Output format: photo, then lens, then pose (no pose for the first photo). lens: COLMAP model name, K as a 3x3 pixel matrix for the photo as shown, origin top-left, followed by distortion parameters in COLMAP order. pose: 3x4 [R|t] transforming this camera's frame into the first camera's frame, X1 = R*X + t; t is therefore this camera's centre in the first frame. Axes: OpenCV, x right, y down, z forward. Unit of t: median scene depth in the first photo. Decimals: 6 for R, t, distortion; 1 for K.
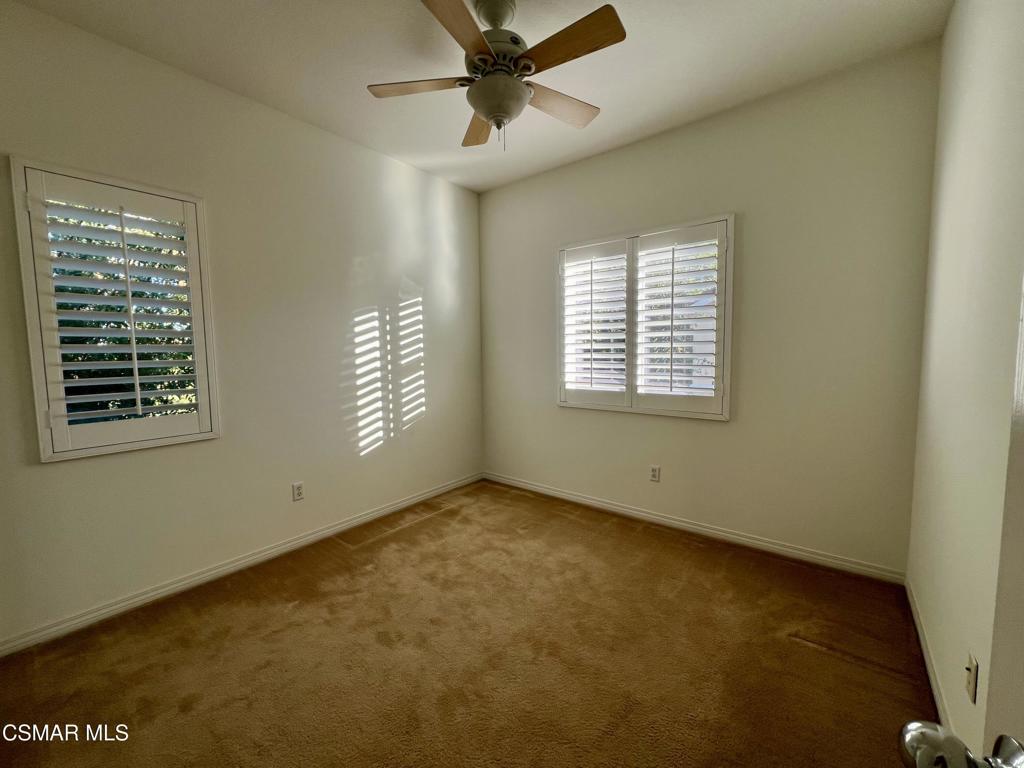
lens RADIAL K [[410.4, 0, 509.2], [0, 410.4, 382.9], [0, 0, 1]] dist [-0.003064, -0.000102]
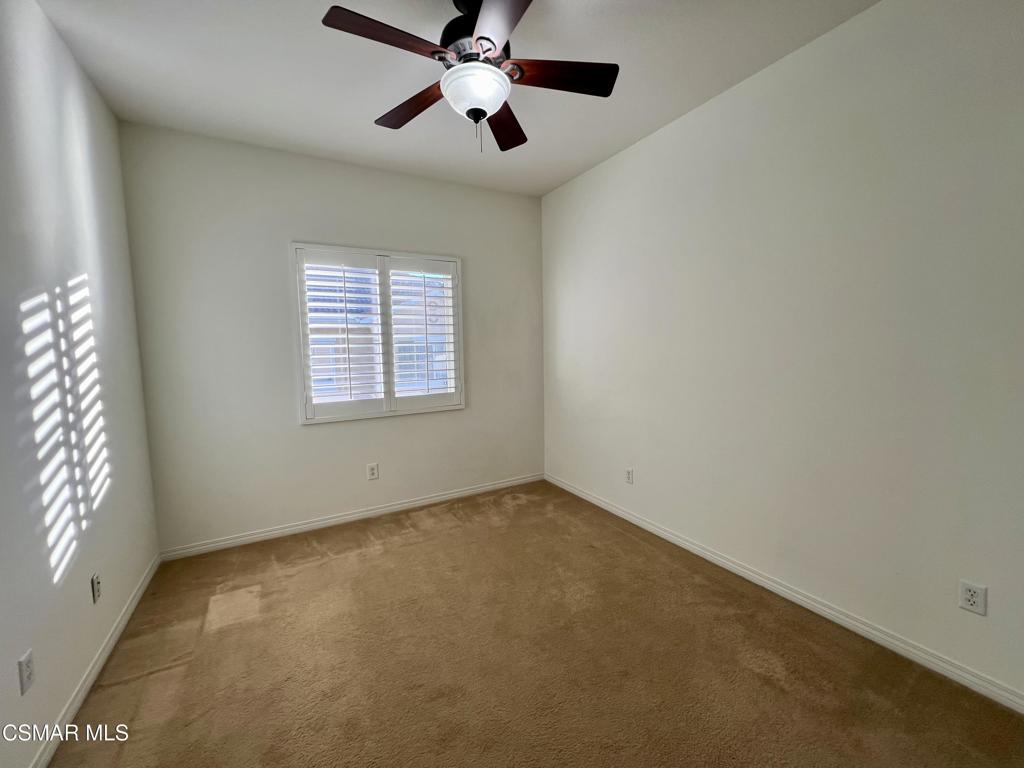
lens RADIAL K [[410.4, 0, 509.2], [0, 410.4, 382.9], [0, 0, 1]] dist [-0.003064, -0.000102]
pose [[0.375289, -0.072183, 0.924093, -0.590179], [0.093604, 0.994818, 0.039693, -0.030197], [-0.922169, 0.071602, 0.380101, 0.291200]]
